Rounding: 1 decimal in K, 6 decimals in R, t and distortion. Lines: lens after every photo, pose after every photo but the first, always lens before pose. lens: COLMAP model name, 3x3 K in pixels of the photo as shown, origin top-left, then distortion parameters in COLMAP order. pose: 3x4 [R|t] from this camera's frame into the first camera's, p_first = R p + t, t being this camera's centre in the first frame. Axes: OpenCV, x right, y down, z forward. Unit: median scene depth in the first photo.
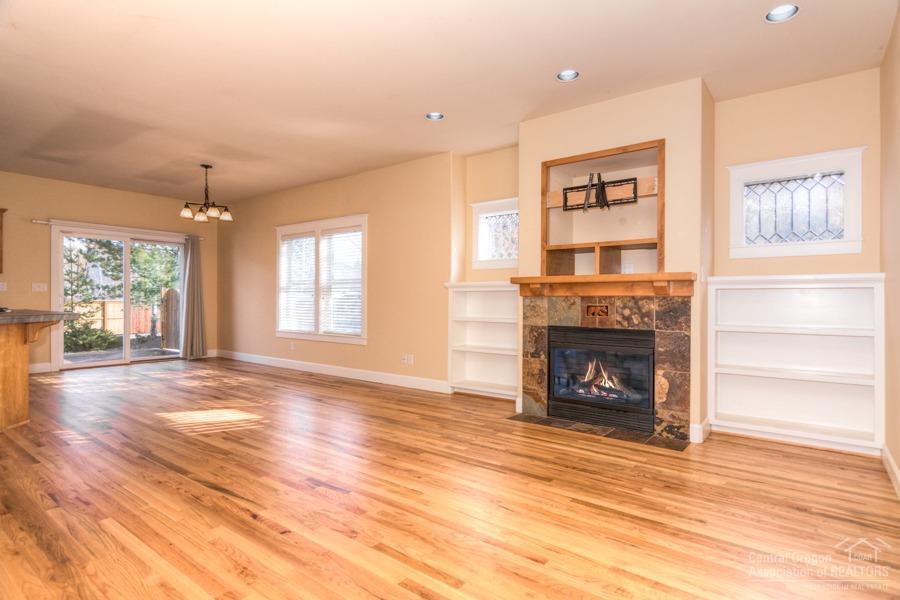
lens RADIAL K [[472.2, 0, 449.9], [0, 472.2, 299.1], [0, 0, 1]] dist [-0.001048, 0.001008]
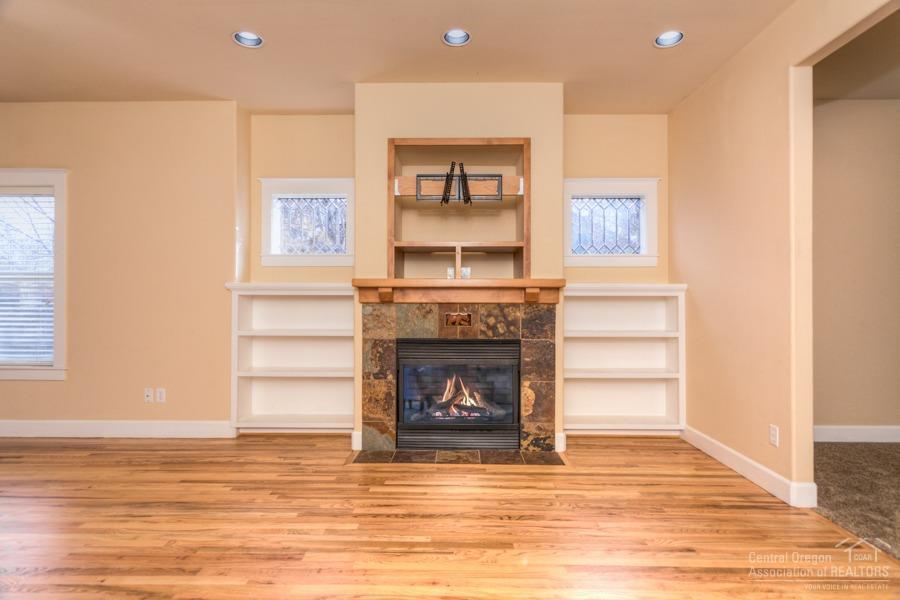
lens RADIAL K [[472.2, 0, 449.9], [0, 472.2, 300.1], [0, 0, 1]] dist [-0.001048, 0.001008]
pose [[0.800234, 0.000456, 0.599688, -0.229405], [0.000508, 0.999999, -0.001439, -0.010666], [-0.599688, 0.001456, 0.800233, 0.310576]]
